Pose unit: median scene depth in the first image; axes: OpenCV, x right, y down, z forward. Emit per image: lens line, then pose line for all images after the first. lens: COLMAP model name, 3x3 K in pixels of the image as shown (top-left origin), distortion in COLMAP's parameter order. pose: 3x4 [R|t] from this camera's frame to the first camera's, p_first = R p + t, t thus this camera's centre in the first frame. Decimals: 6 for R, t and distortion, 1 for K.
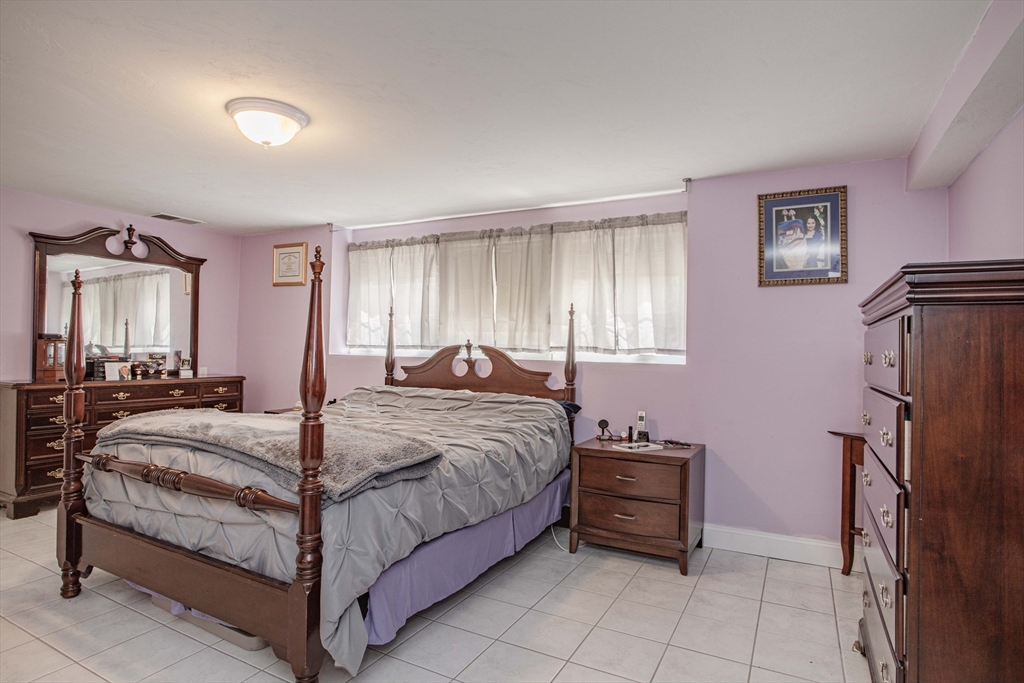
lens RADIAL K [[550.8, 0, 513.3], [0, 550.8, 343.6], [0, 0, 1]] dist [-0.080681, 0.053853]
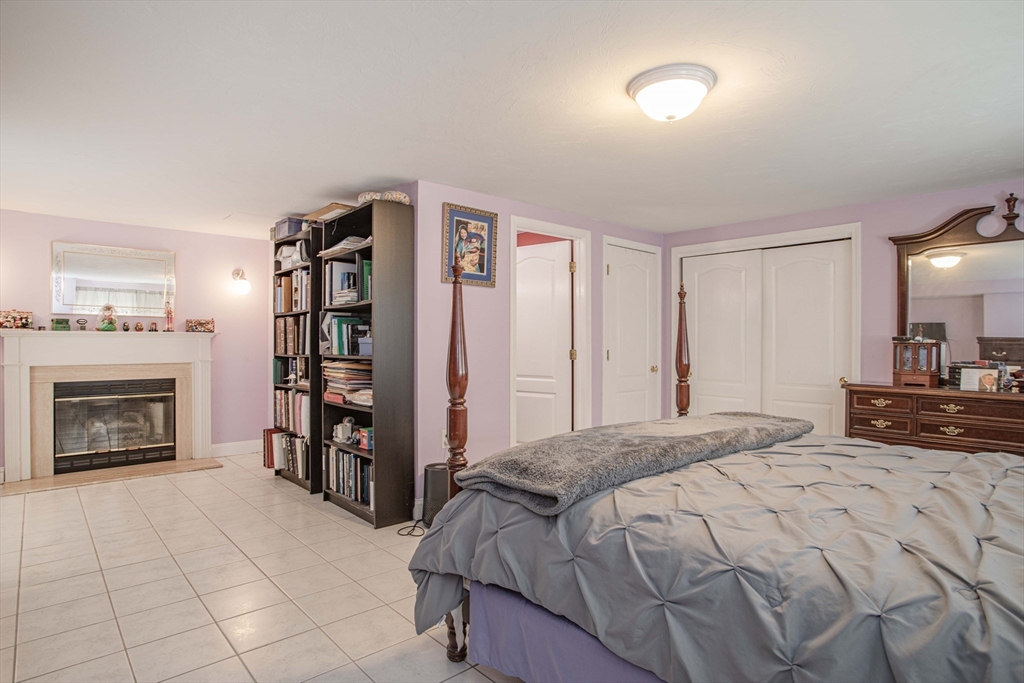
lens RADIAL K [[550.8, 0, 513.3], [0, 550.8, 343.6], [0, 0, 1]] dist [-0.080681, 0.053853]
pose [[-0.338665, -0.017664, -0.940741, 0.300623], [-0.000443, 0.999827, -0.018614, 0.013341], [0.940907, -0.005887, -0.338614, 0.667392]]
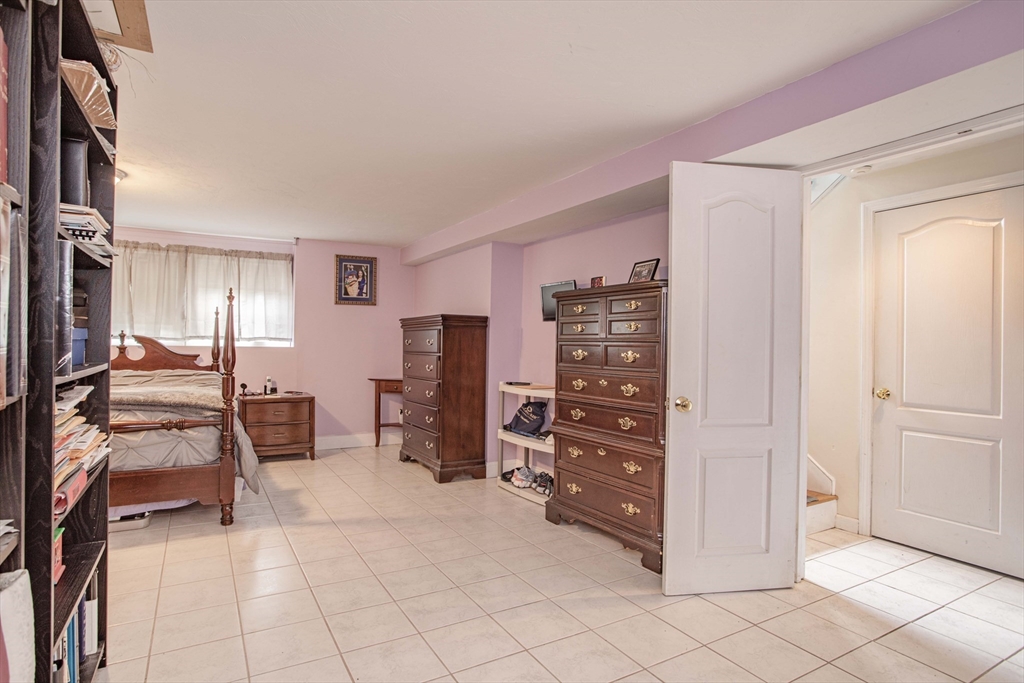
lens RADIAL K [[550.8, 0, 513.3], [0, 550.8, 343.6], [0, 0, 1]] dist [-0.080681, 0.053853]
pose [[0.527948, -0.010234, 0.849215, -0.676869], [-0.011990, 0.999738, 0.019502, -0.012051], [-0.849192, -0.020478, 0.527687, -0.420251]]
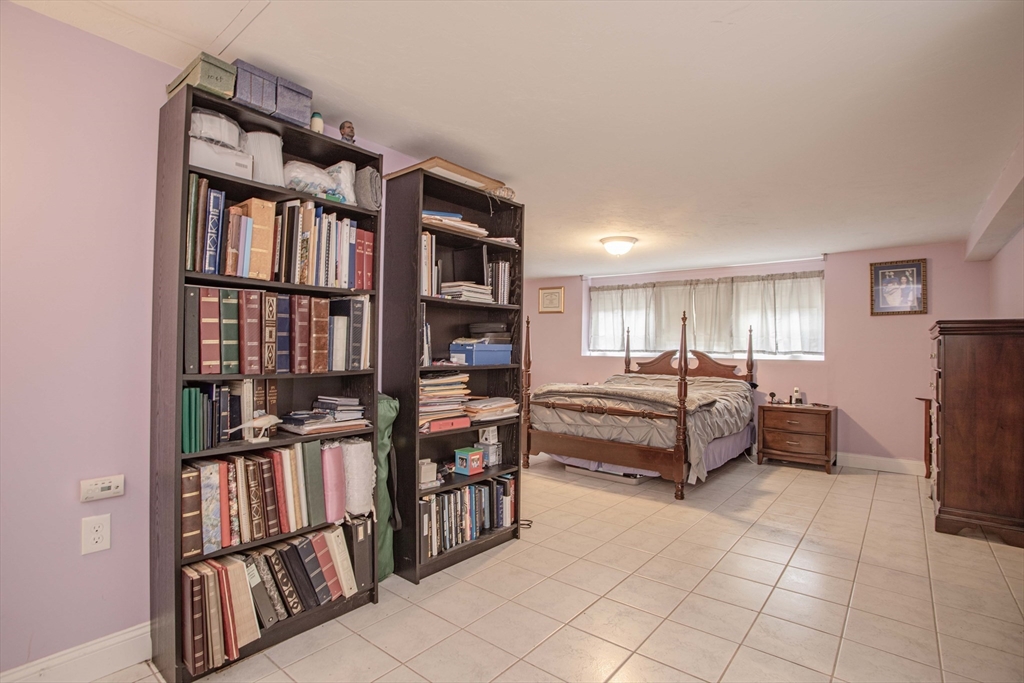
lens RADIAL K [[494.6, 0, 512.4], [0, 494.6, 344.3], [0, 0, 1]] dist [-0.073024, 0.031360]
pose [[0.980897, -0.005707, -0.194445, -0.317965], [0.004572, 0.999970, -0.006286, -0.007191], [0.194475, 0.005277, 0.980893, -0.617980]]
